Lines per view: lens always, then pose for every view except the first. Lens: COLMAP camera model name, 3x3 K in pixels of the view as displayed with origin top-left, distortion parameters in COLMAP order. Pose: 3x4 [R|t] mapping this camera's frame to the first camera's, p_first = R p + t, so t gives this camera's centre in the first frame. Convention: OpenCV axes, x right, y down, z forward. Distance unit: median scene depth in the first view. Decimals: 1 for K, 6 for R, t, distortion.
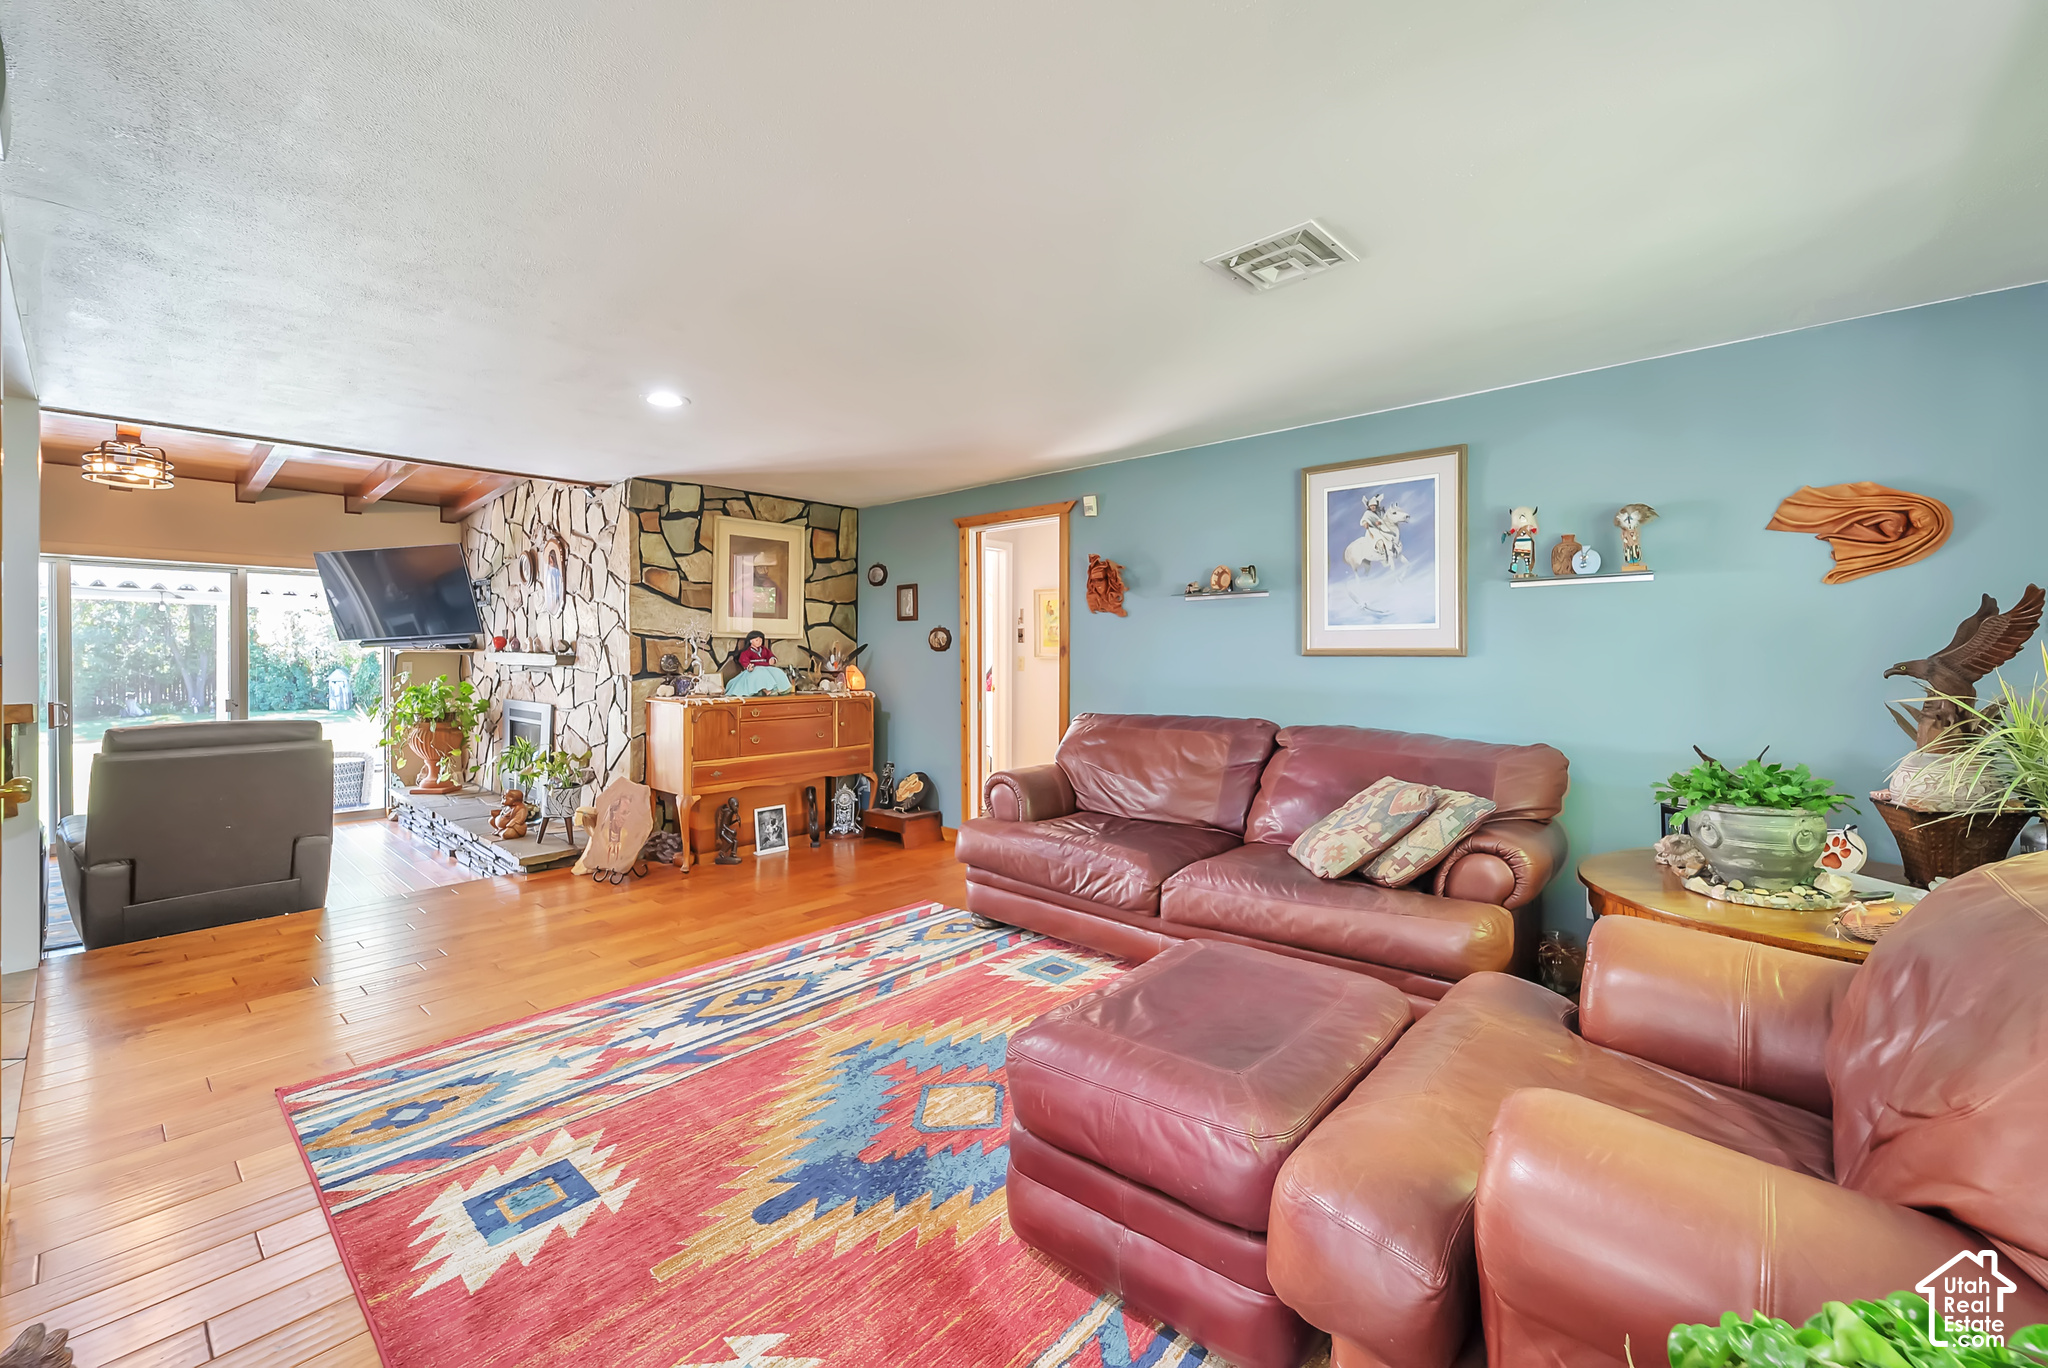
lens RADIAL K [[829.0, 0, 1021.2], [0, 829.0, 633.1], [0, 0, 1]] dist [0.001273, -0.001166]
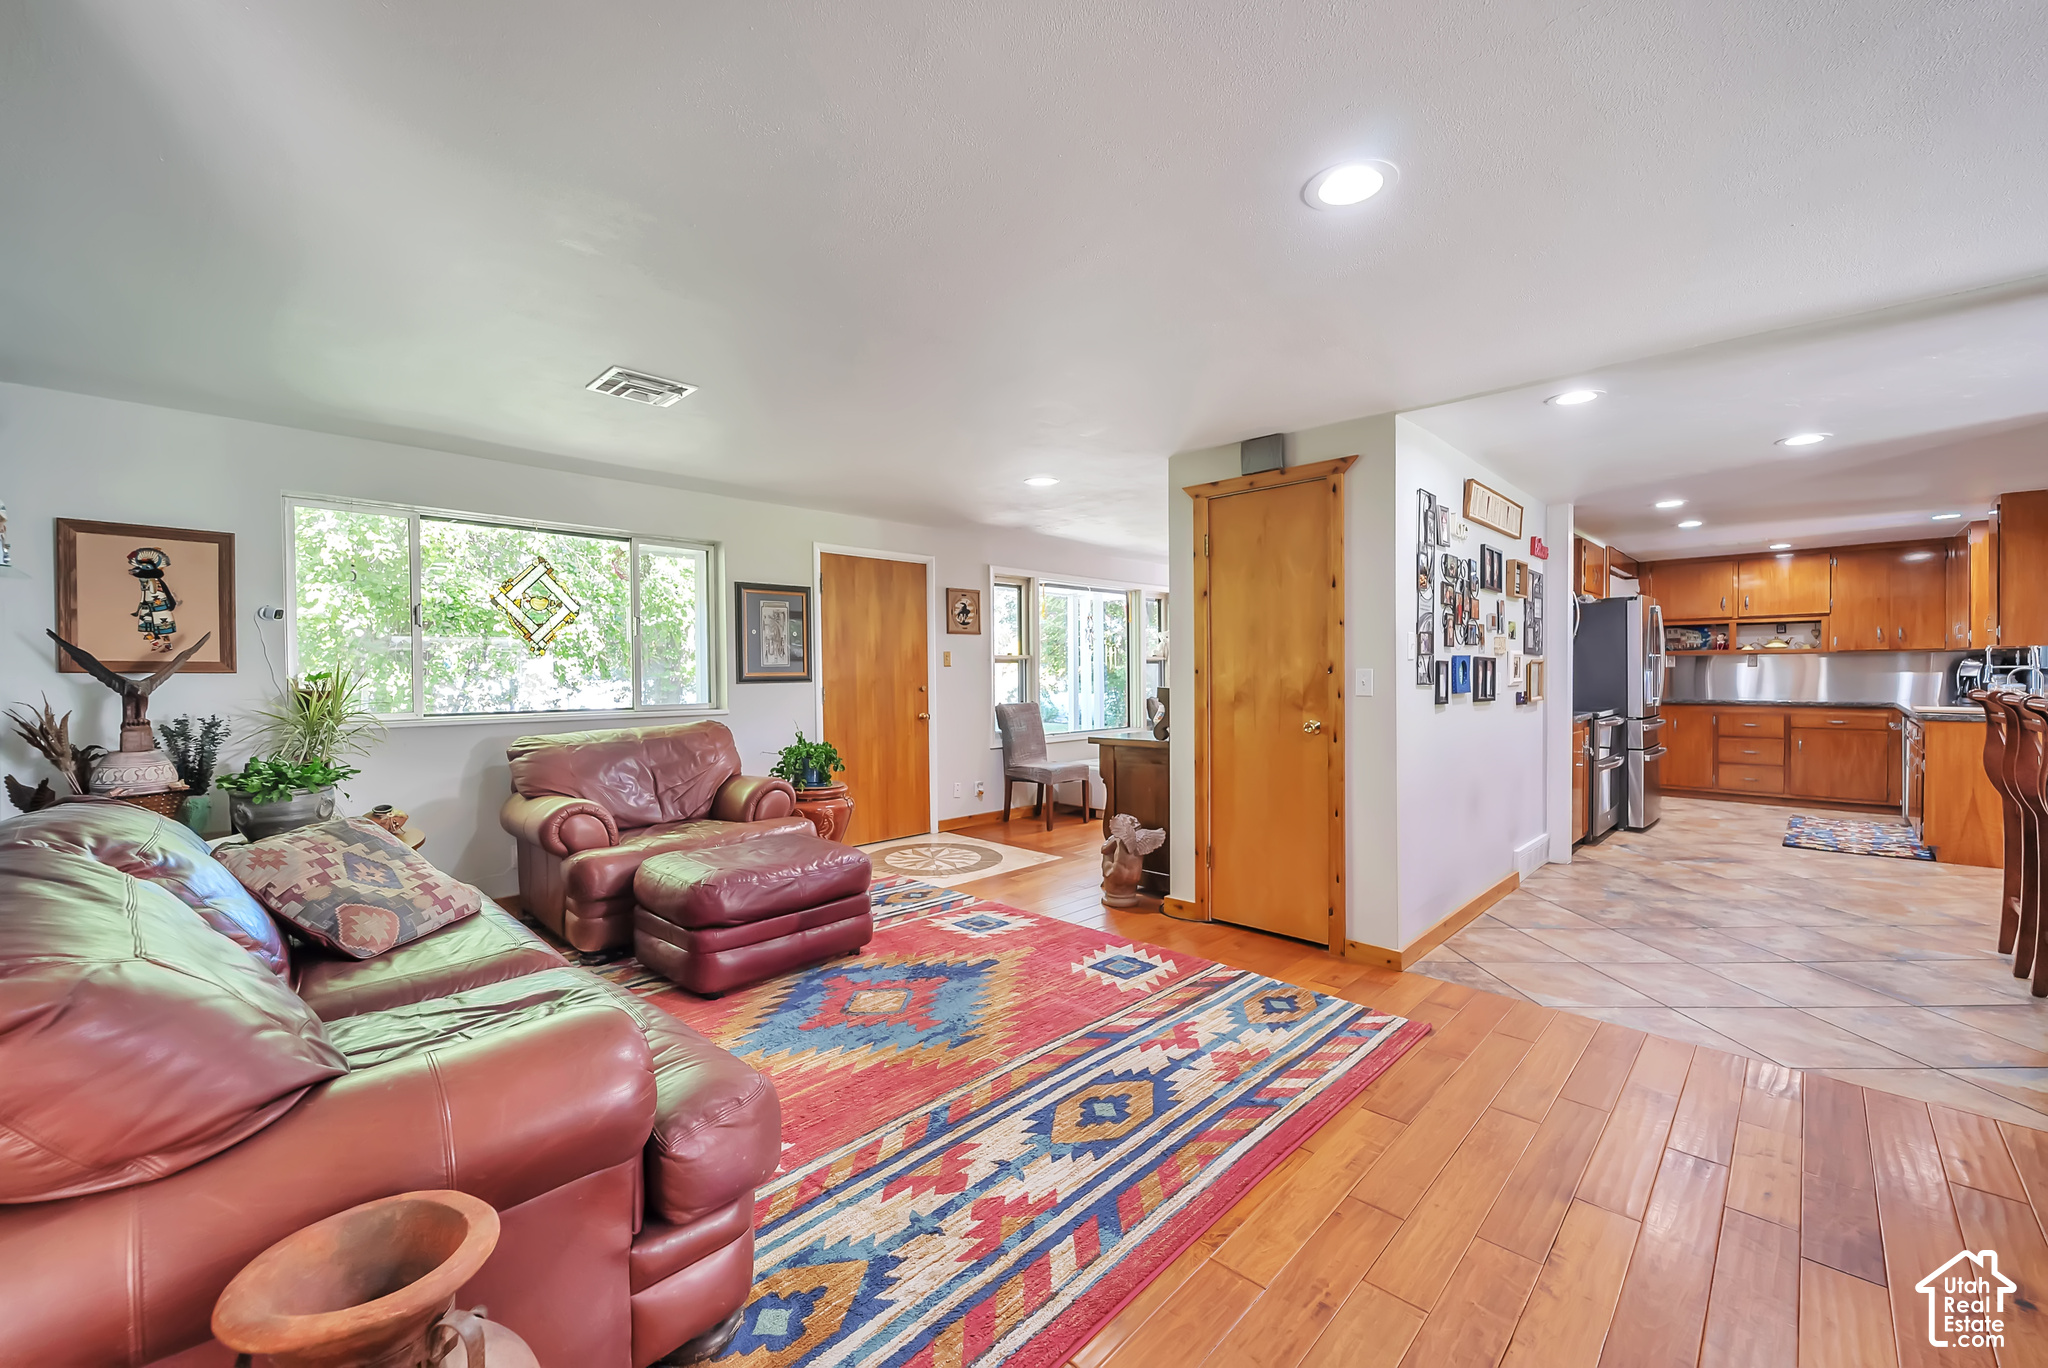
lens RADIAL K [[829.0, 0, 1032.6], [0, 829.0, 682.2], [0, 0, 1]] dist [0.001273, -0.001166]
pose [[-0.999724, 0.006160, 0.022670, -0.275680], [0.005946, 0.999937, -0.009501, 0.043327], [-0.022727, -0.009364, -0.999698, 1.800150]]
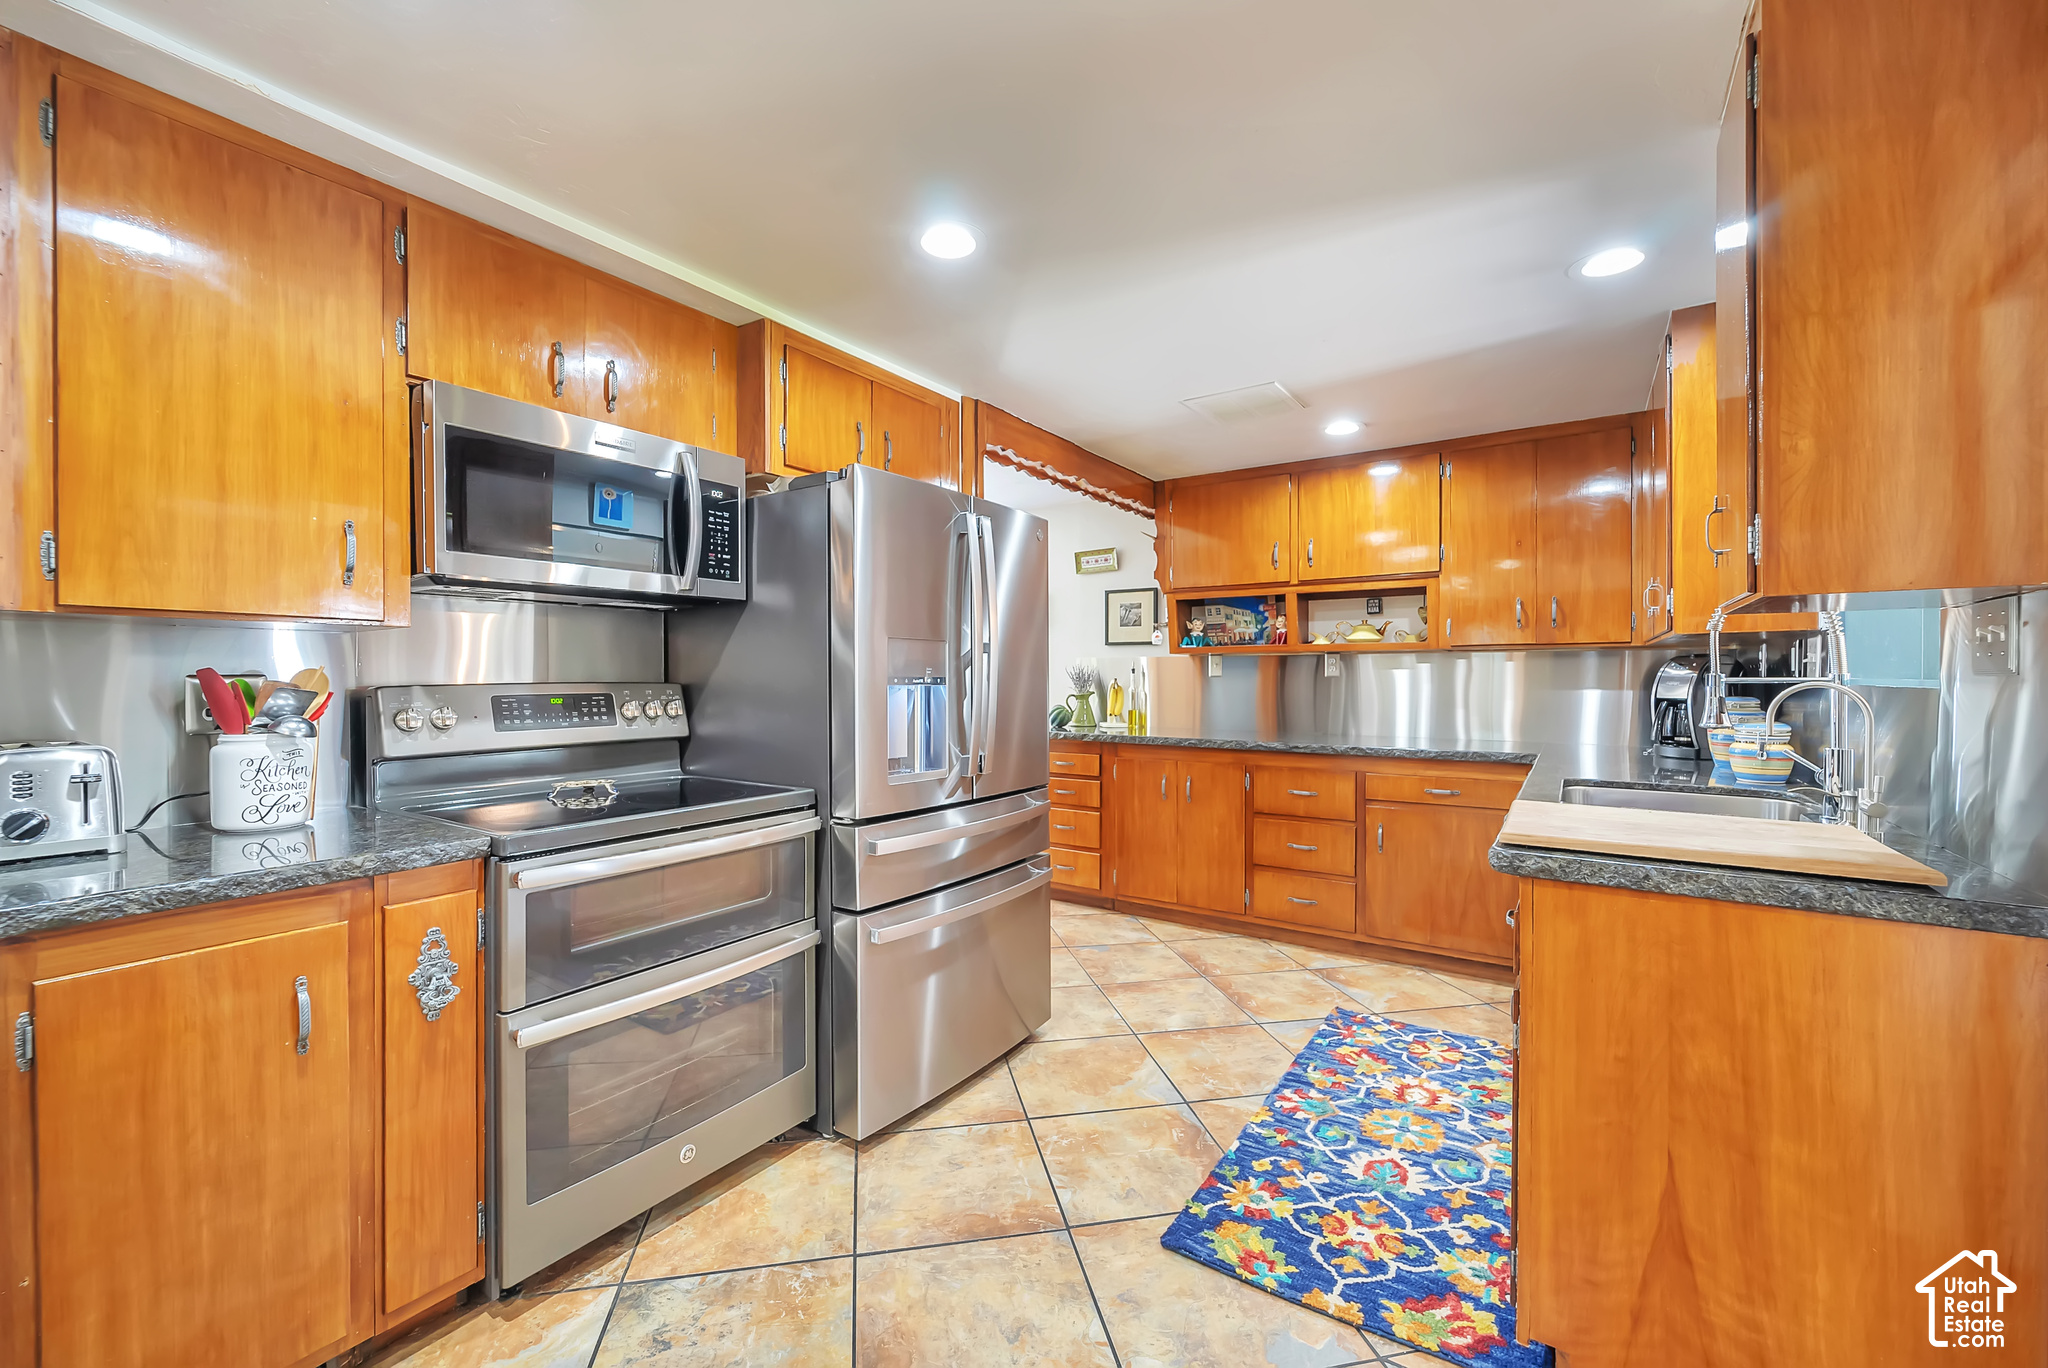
lens RADIAL K [[829.0, 0, 1022.7], [0, 829.0, 689.1], [0, 0, 1]] dist [0.001273, -0.001166]
pose [[-0.988373, -0.000264, -0.152049, -1.870447], [0.001520, 0.999931, -0.011616, 0.018073], [0.152041, -0.011713, -0.988305, 0.336366]]
